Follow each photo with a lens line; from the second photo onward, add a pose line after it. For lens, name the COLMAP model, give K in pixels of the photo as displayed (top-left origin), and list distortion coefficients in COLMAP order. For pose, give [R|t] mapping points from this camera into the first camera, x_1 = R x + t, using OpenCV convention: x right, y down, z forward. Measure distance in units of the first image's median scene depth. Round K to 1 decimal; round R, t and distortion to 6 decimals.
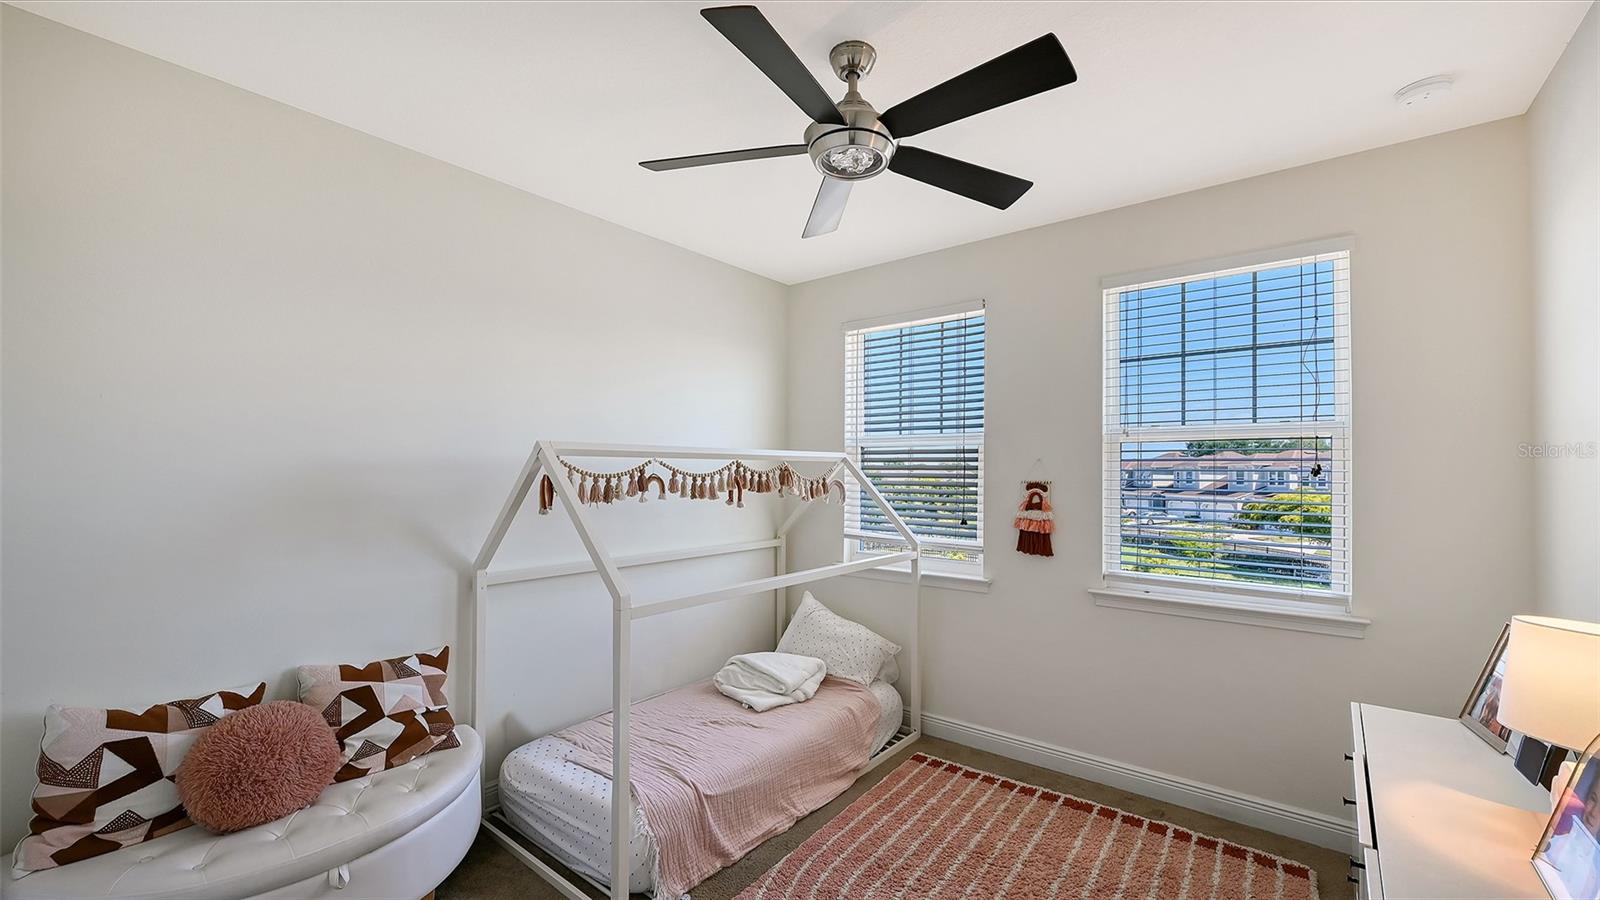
lens RADIAL K [[638.1, 0, 807.2], [0, 638.1, 461.4], [0, 0, 1]] dist [-0.005168, 0.000695]
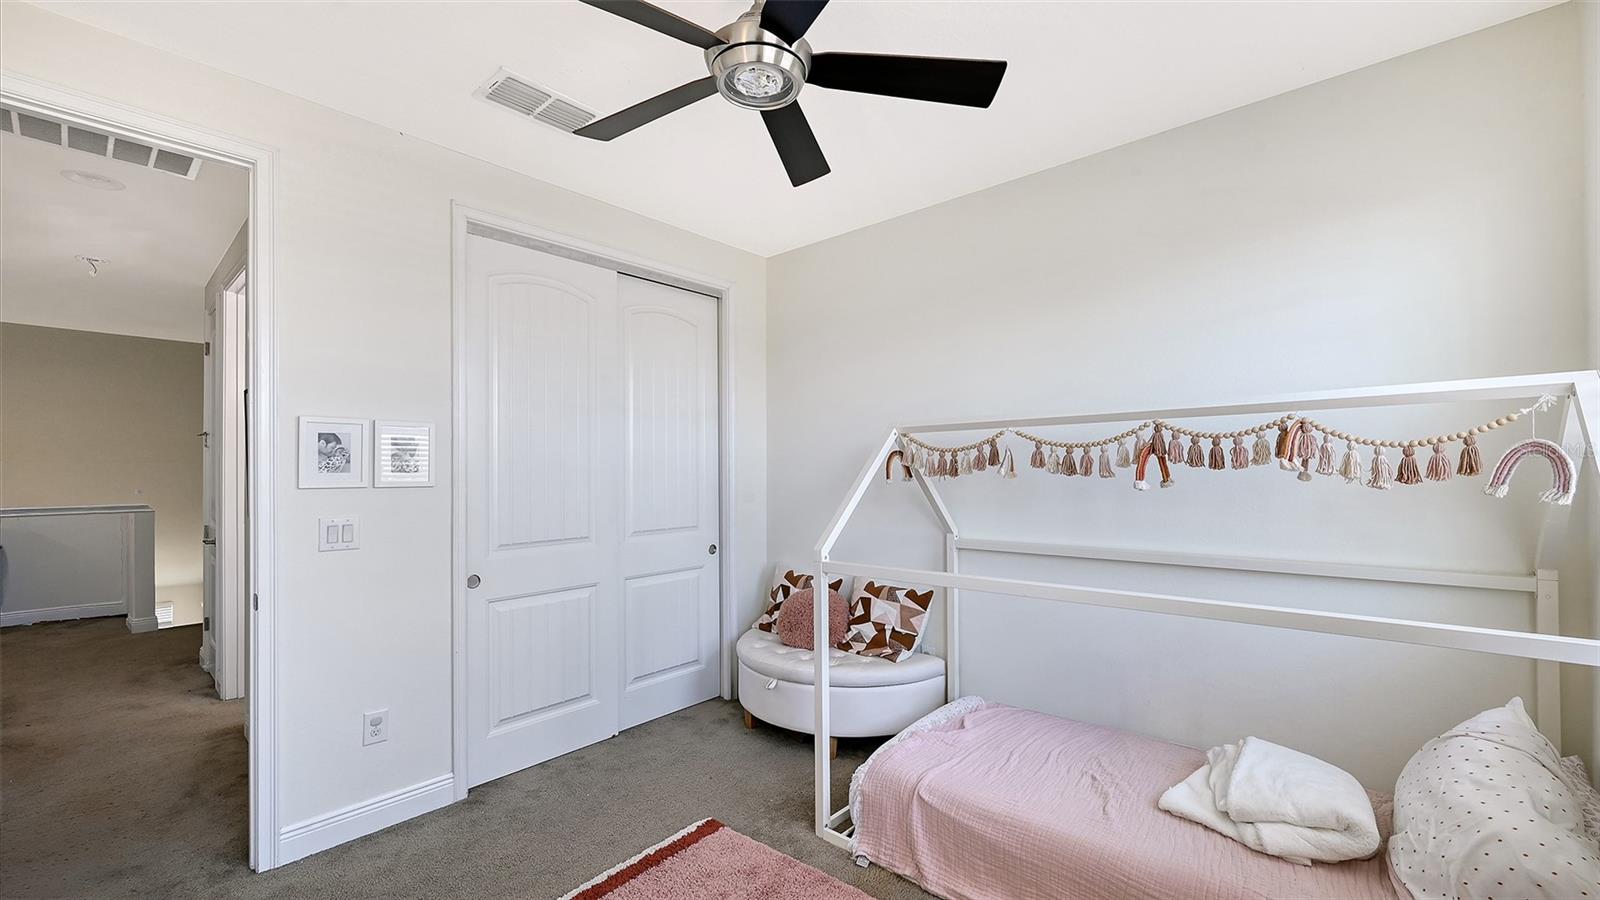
lens RADIAL K [[638.1, 0, 806.2], [0, 638.1, 459.6], [0, 0, 1]] dist [-0.005168, 0.000695]
pose [[-0.045045, -0.023913, -0.998699, 0.699863], [0.027292, 0.999311, -0.025159, 0.056546], [0.998612, -0.028390, -0.044361, 0.807858]]
